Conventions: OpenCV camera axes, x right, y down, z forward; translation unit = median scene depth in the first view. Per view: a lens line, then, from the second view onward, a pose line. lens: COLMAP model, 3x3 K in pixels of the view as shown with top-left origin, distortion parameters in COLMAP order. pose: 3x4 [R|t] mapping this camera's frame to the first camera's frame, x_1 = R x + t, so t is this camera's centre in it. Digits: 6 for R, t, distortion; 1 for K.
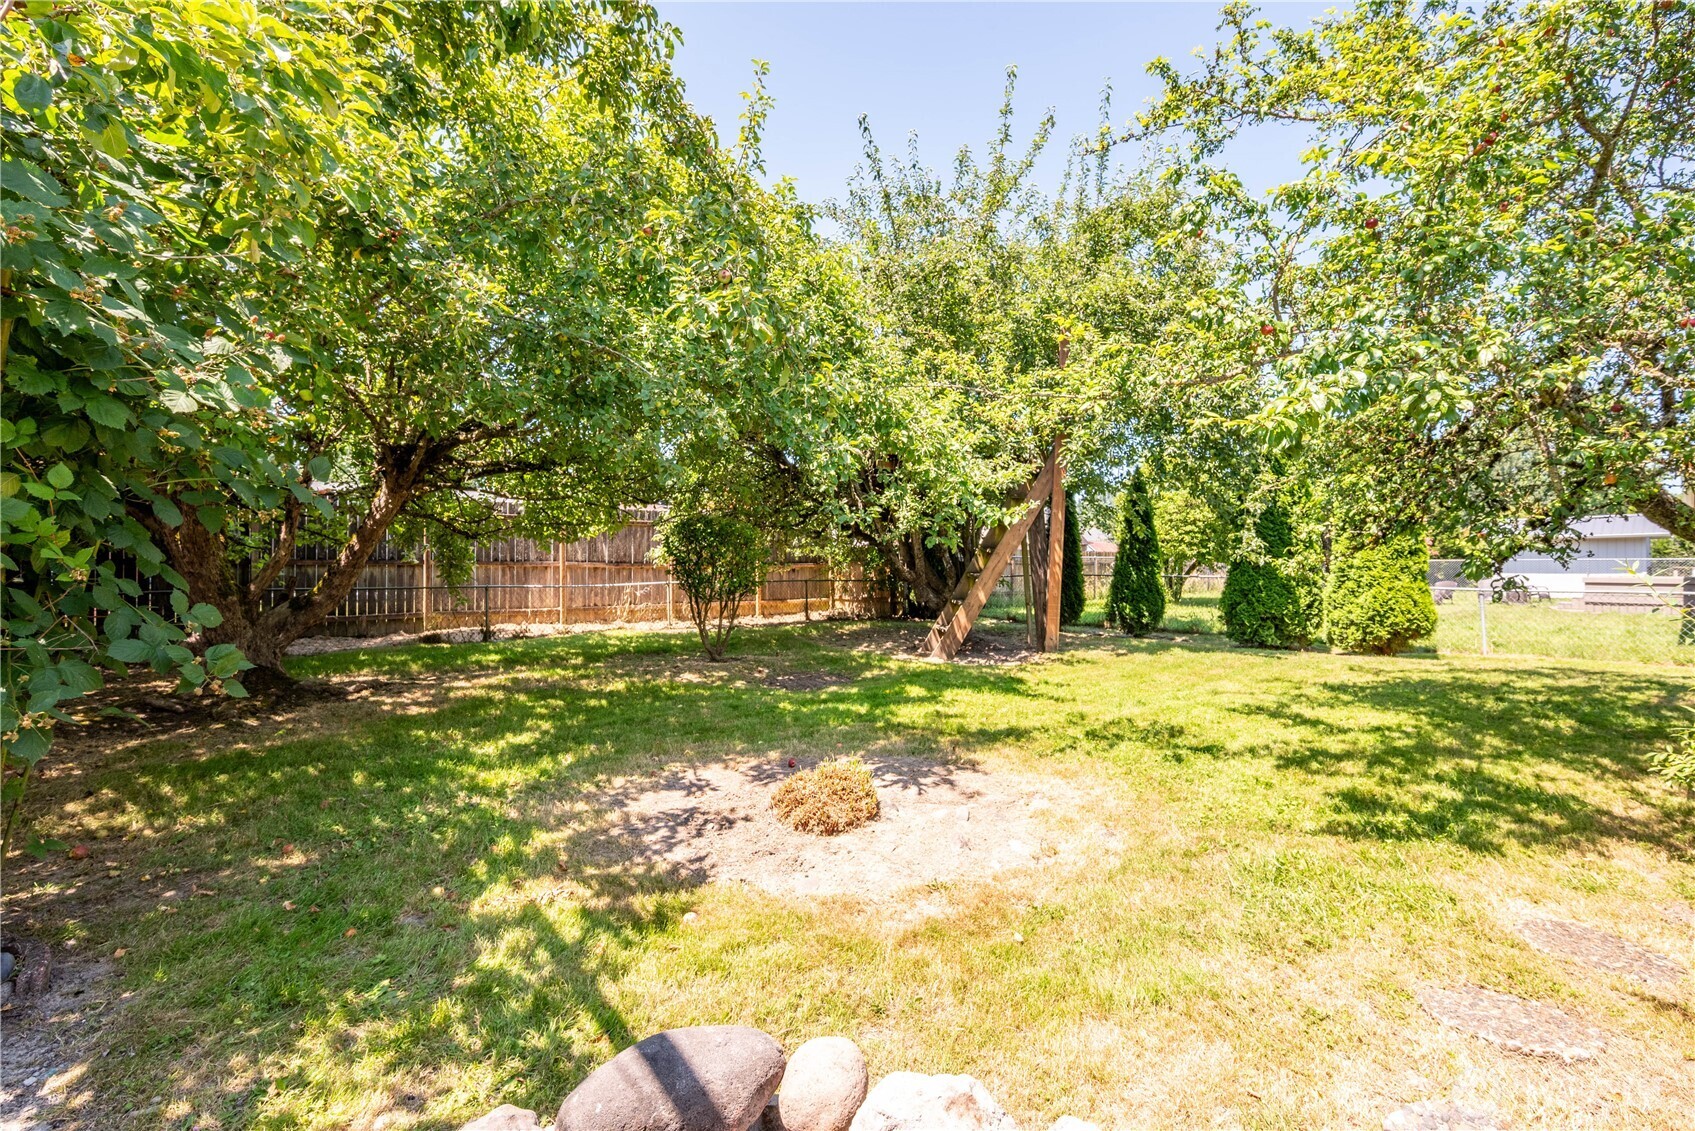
lens RADIAL K [[710.2, 0, 834.5], [0, 710.2, 563.2], [0, 0, 1]] dist [0.000837, 0.000475]
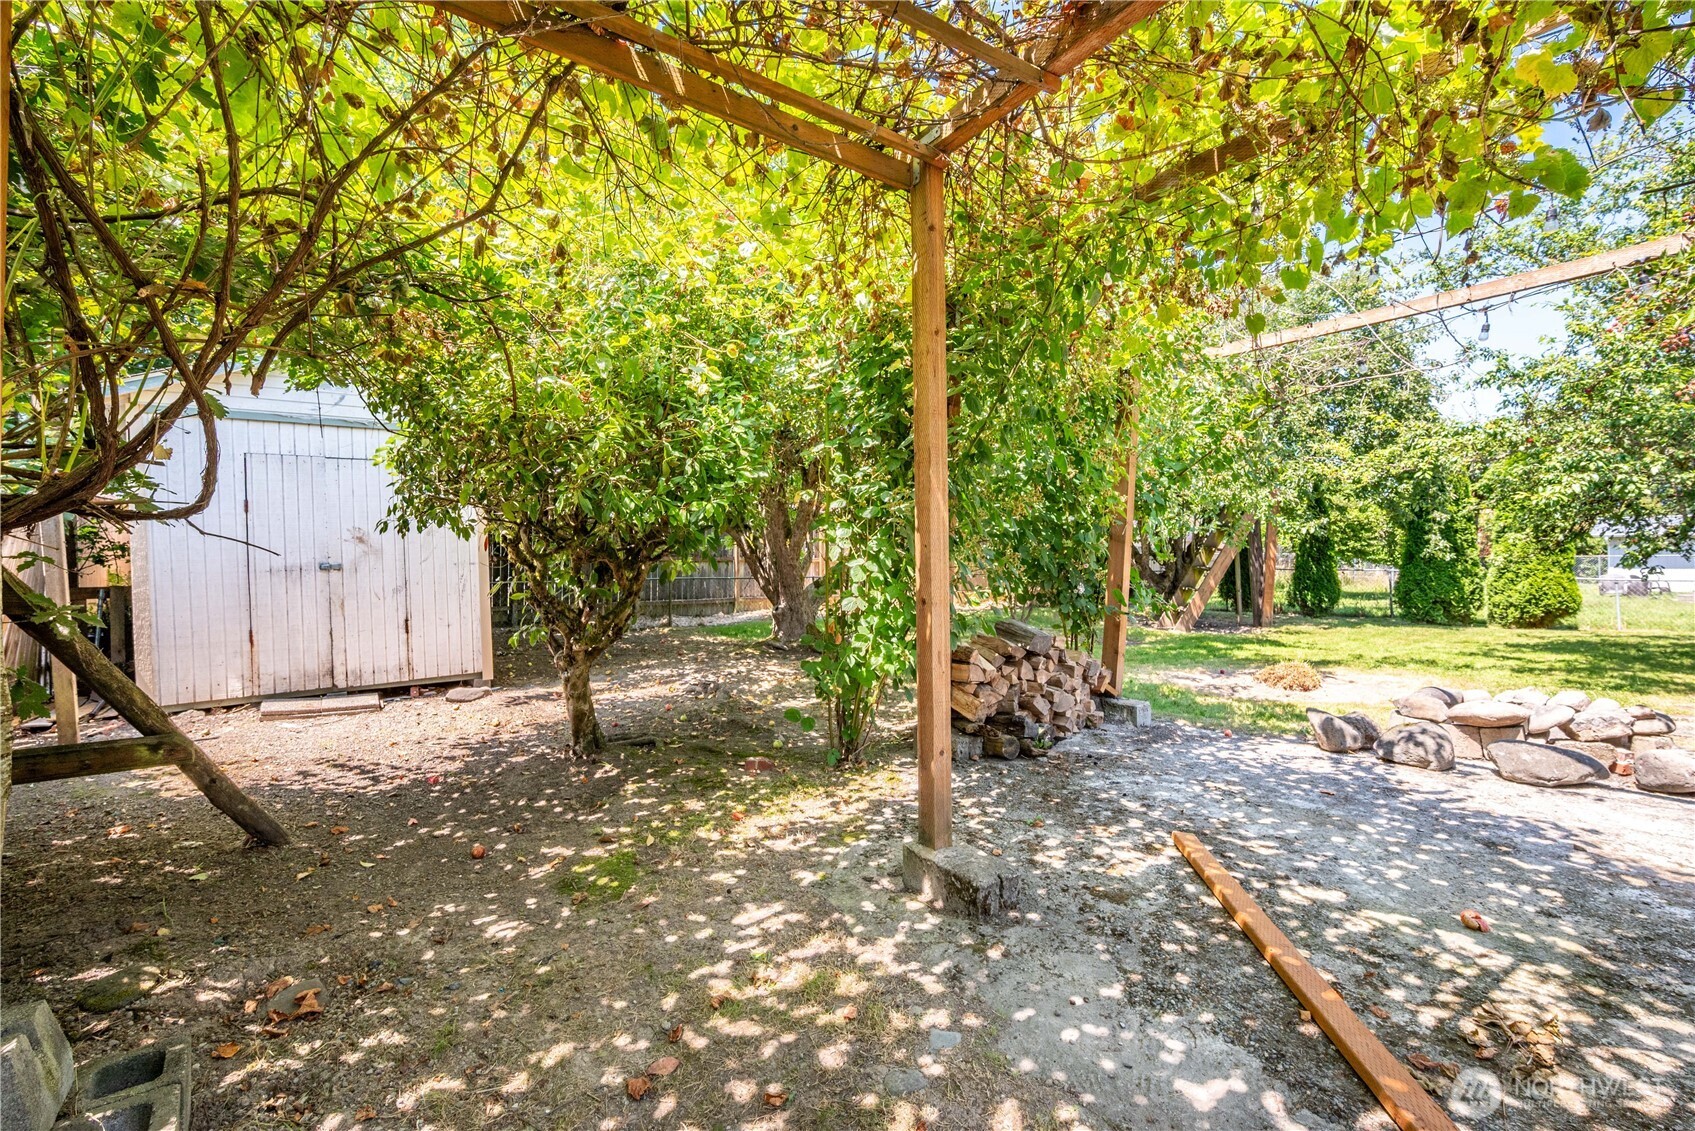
lens RADIAL K [[710.2, 0, 860.4], [0, 710.2, 569.3], [0, 0, 1]] dist [0.000837, 0.000475]
pose [[0.998271, -0.000771, -0.058774, -0.401672], [0.001512, 0.999920, 0.012562, 0.000955], [0.058759, -0.012629, 0.998192, -0.385730]]
